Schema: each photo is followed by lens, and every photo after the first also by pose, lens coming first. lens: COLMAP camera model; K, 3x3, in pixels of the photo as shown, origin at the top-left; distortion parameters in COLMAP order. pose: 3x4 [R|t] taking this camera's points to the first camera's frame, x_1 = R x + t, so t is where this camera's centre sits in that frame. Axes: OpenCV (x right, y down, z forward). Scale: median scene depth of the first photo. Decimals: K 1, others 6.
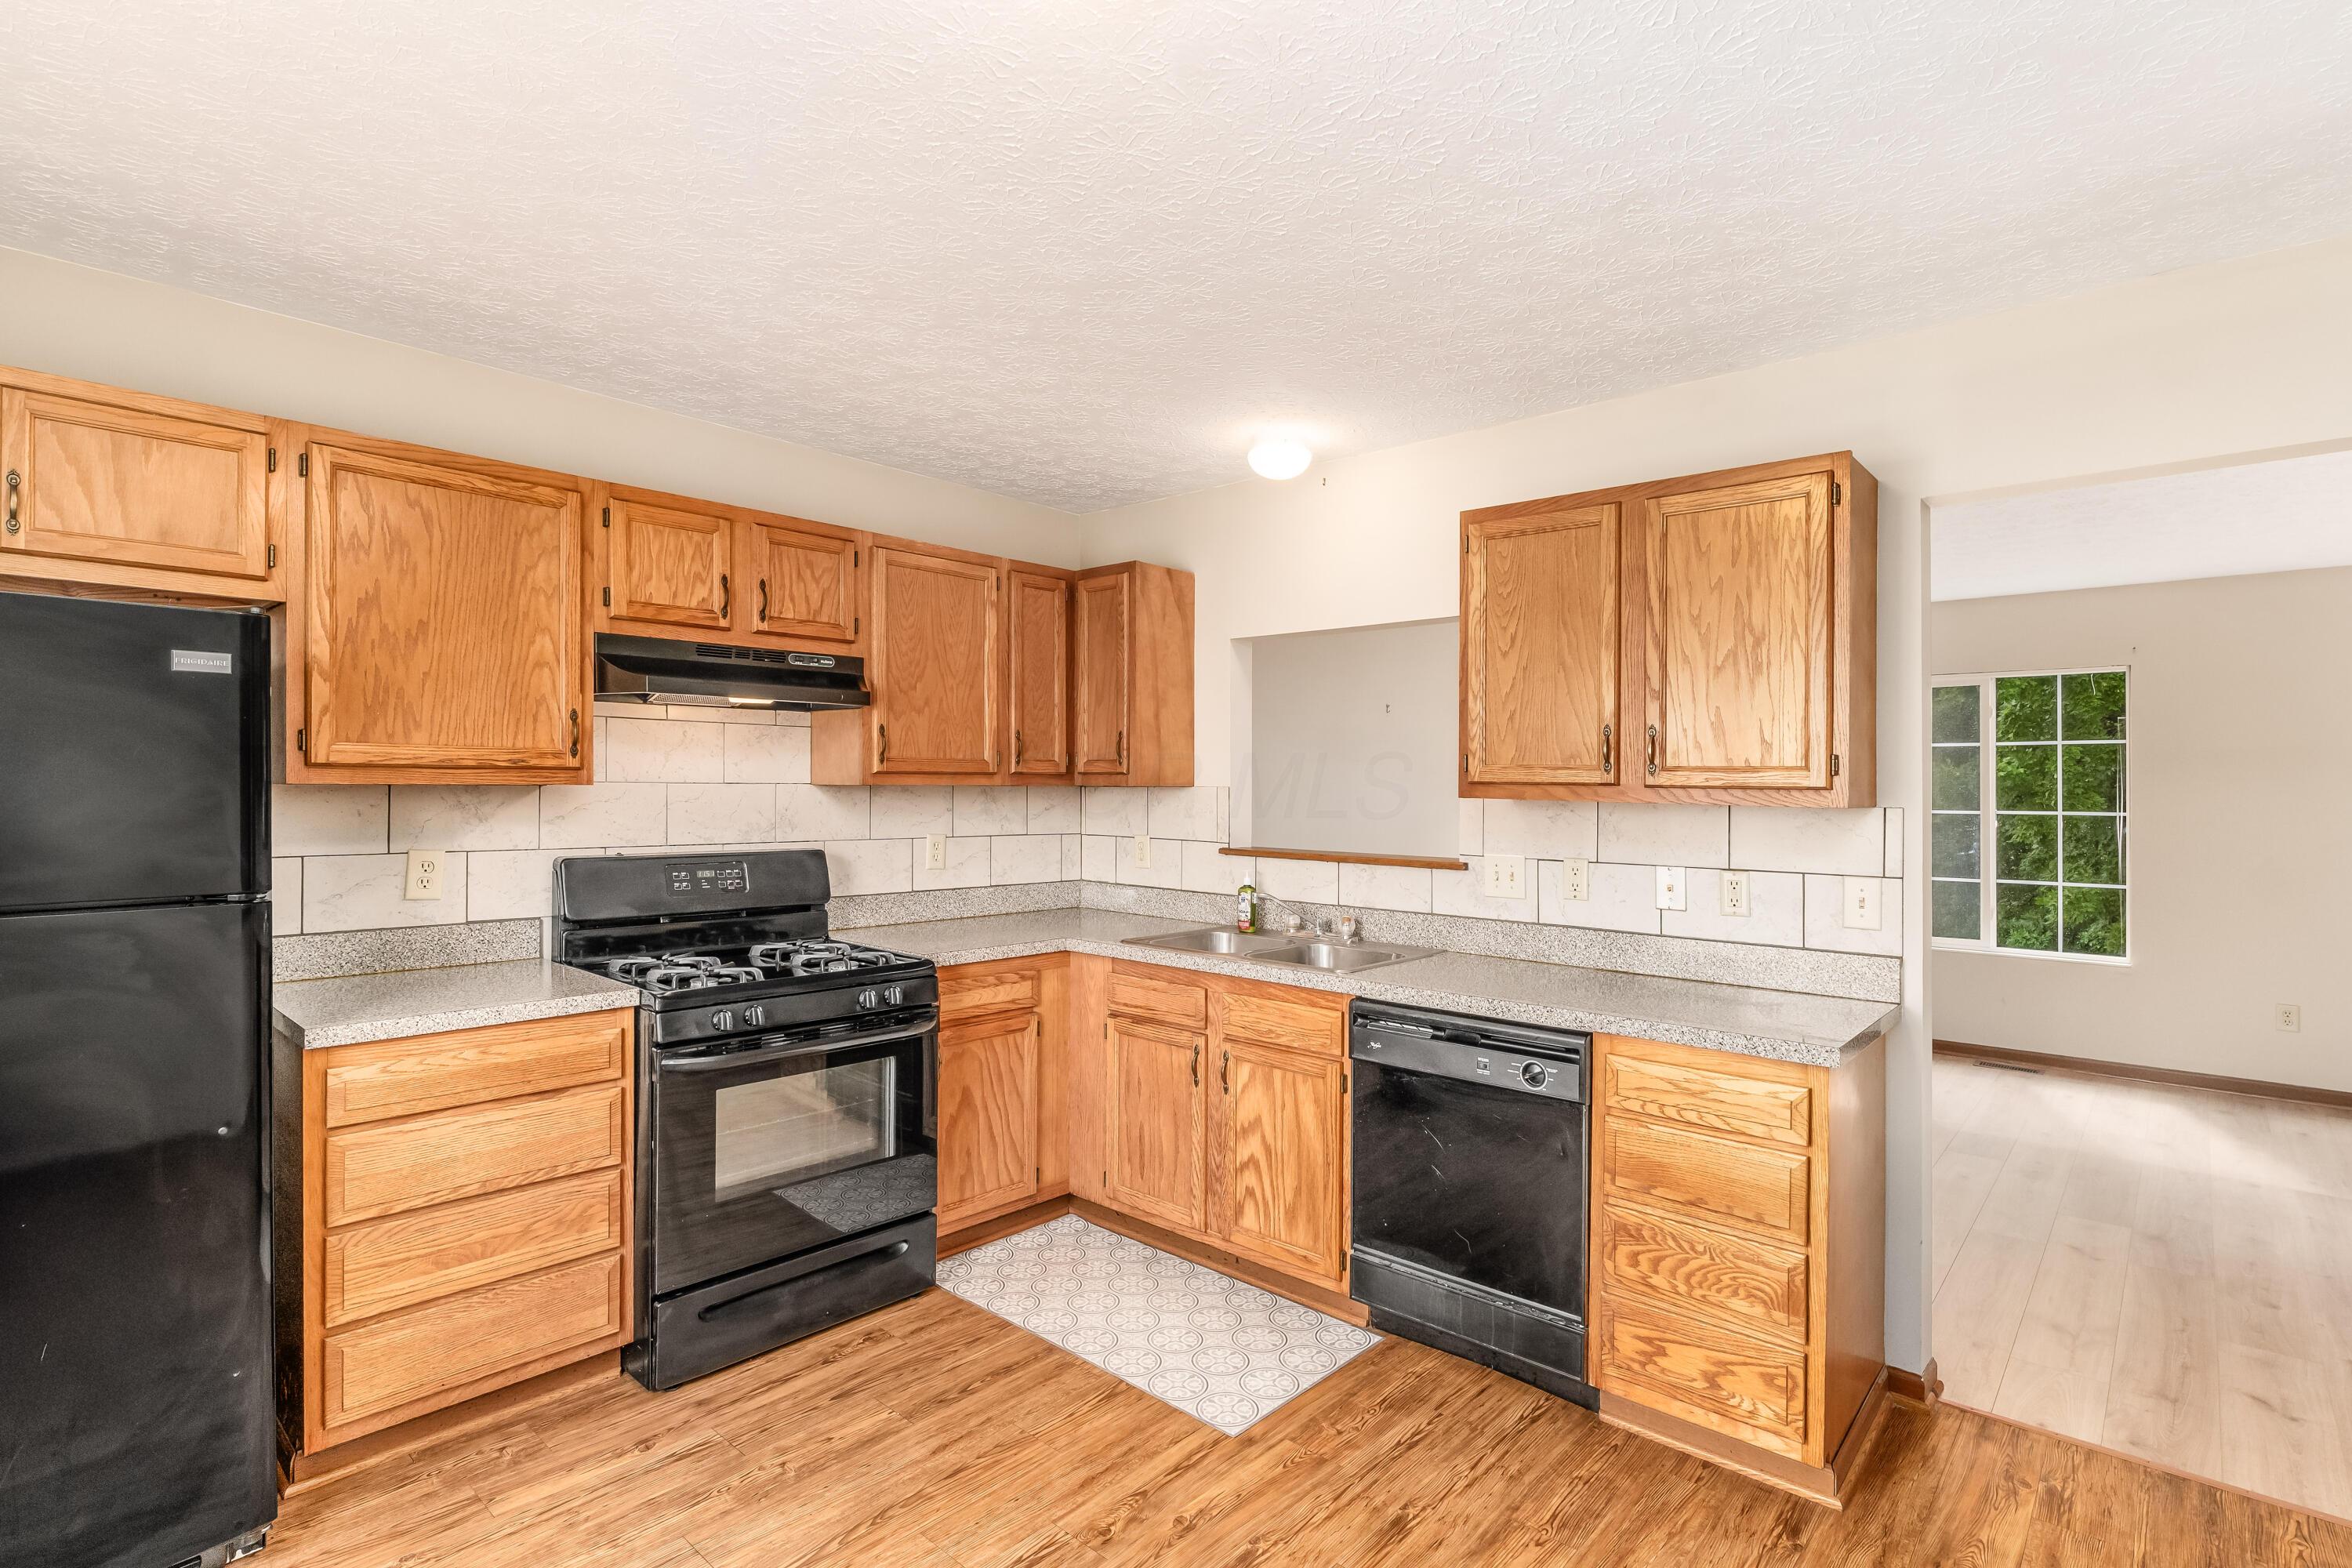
lens RADIAL K [[1109.7, 0, 1184.9], [0, 1109.7, 753.9], [0, 0, 1]] dist [-0.018702, 0.000736]
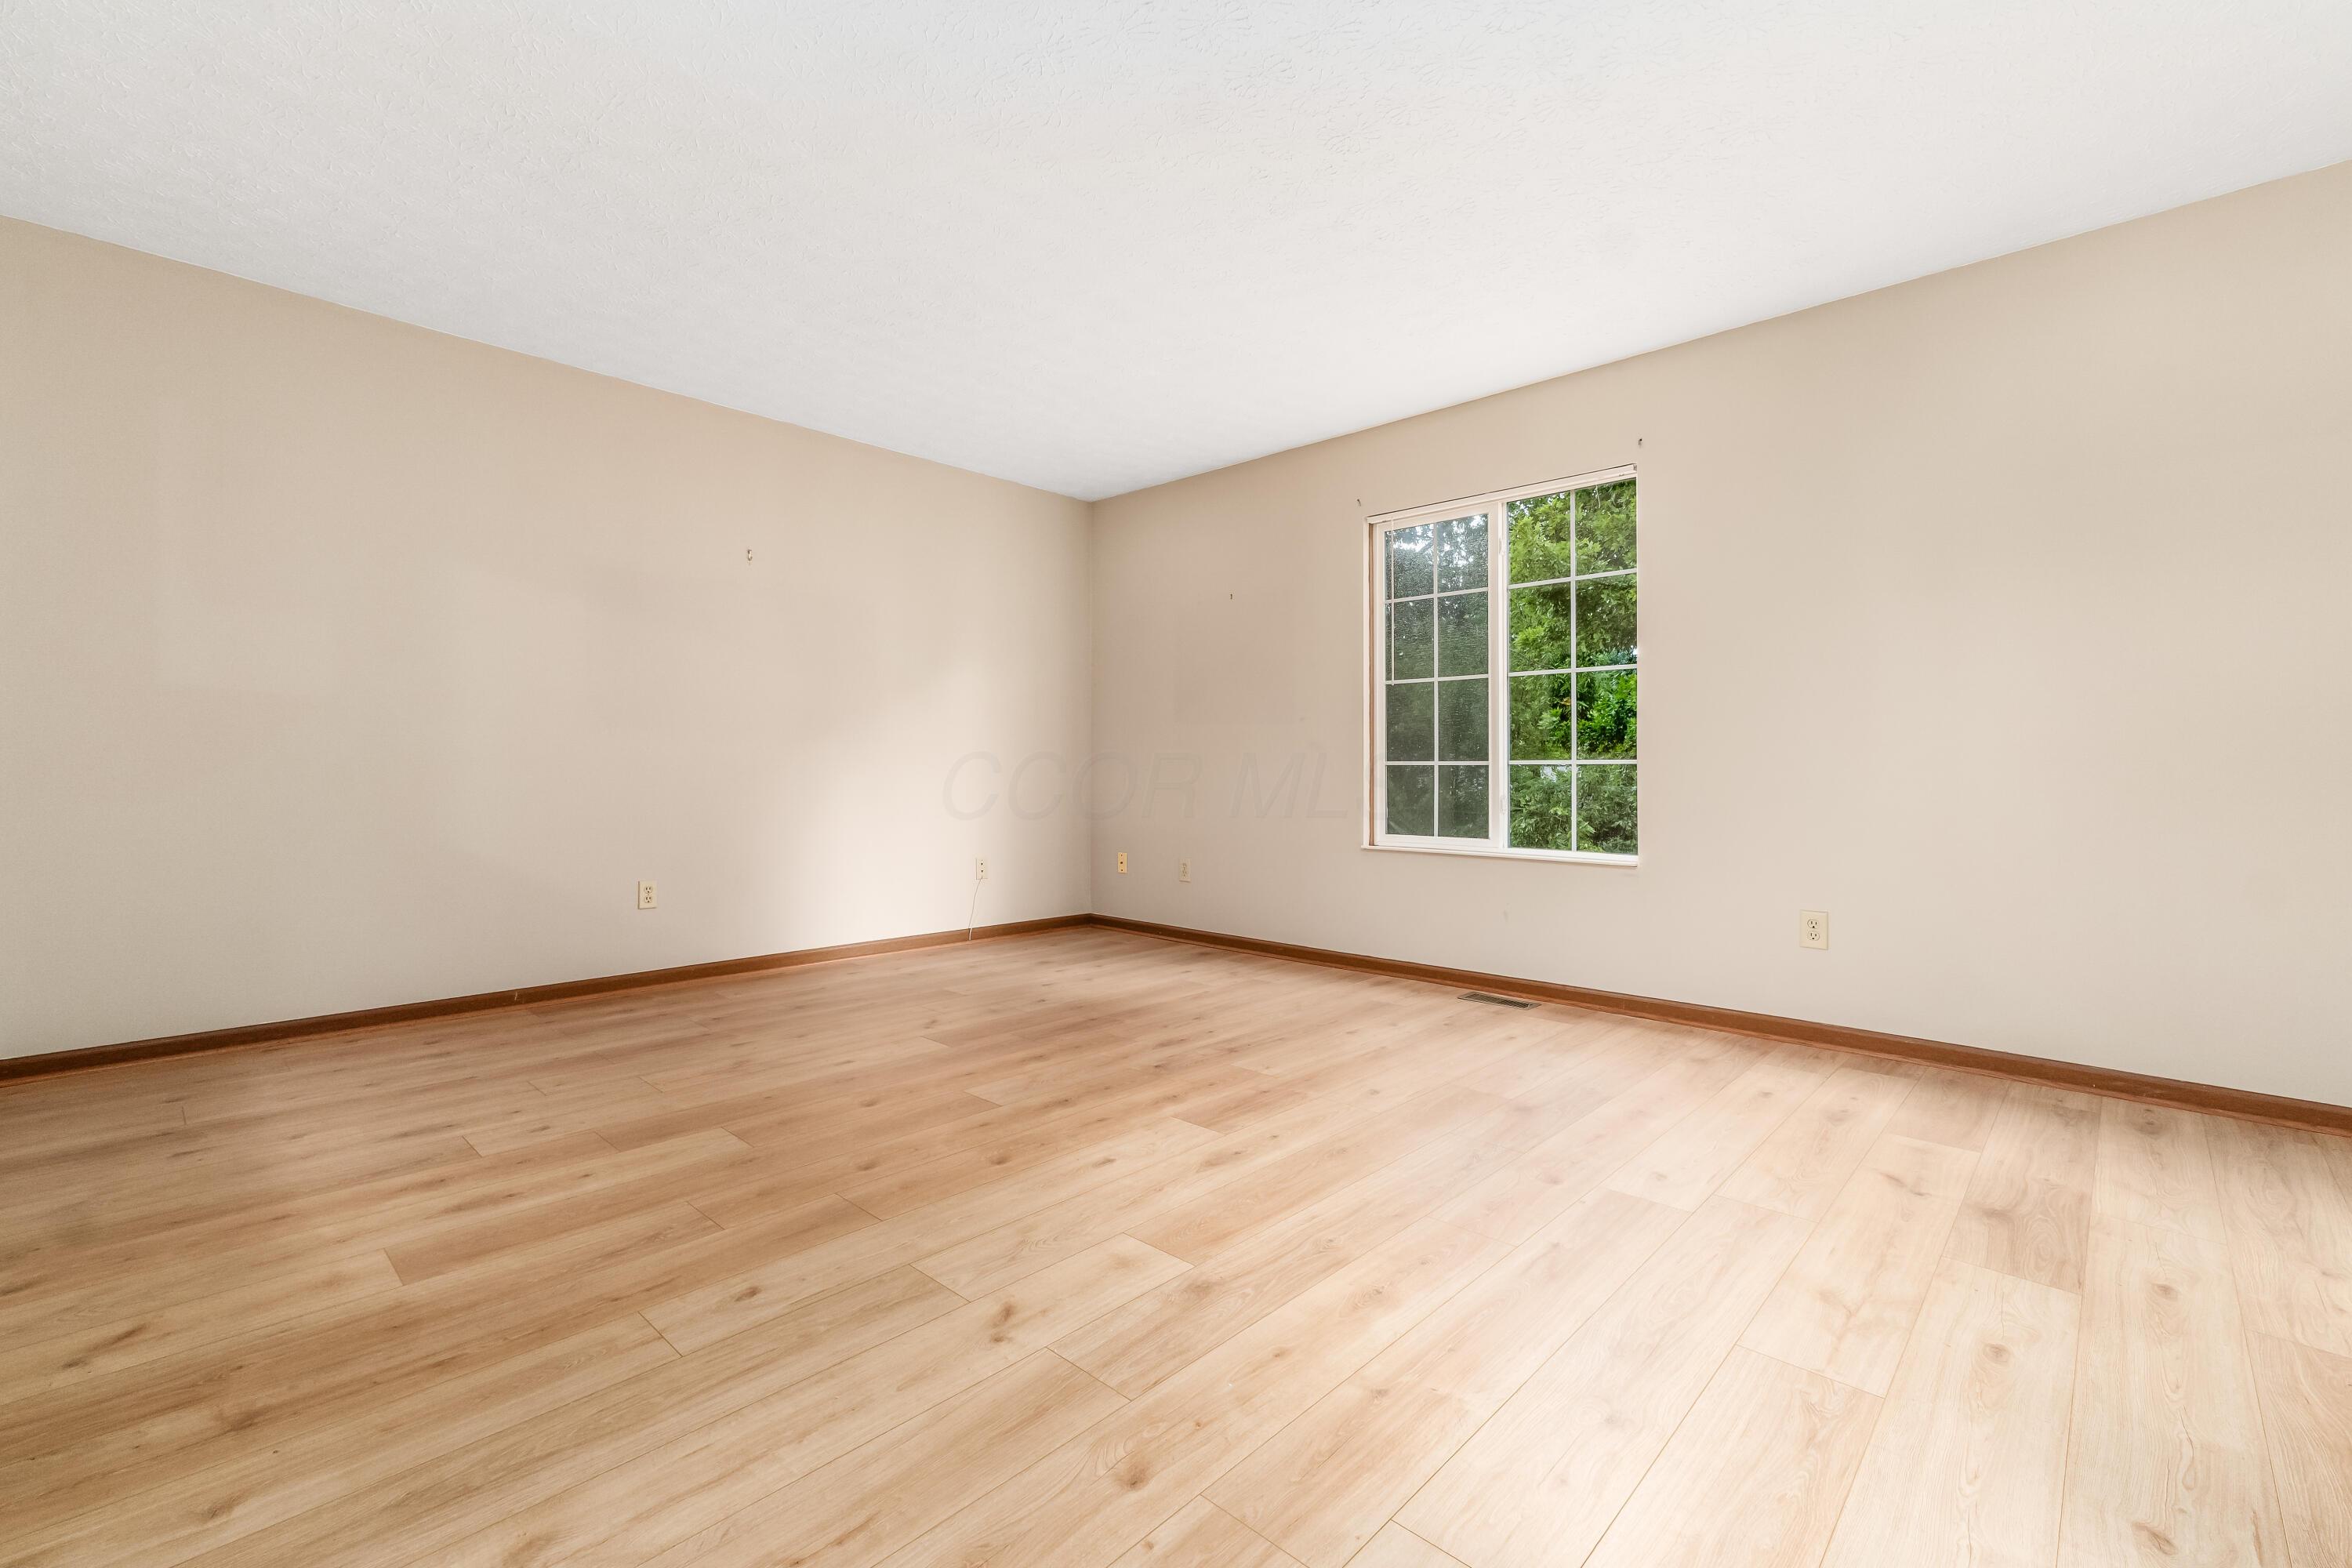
lens RADIAL K [[1004.6, 0, 1150.3], [0, 1004.6, 736.1], [0, 0, 1]] dist [0.005451, -0.000593]
pose [[0.999402, -0.003824, -0.034360, 1.056714], [0.003657, 0.999981, -0.004924, 0.195631], [0.034378, 0.004795, 0.999397, 0.603393]]
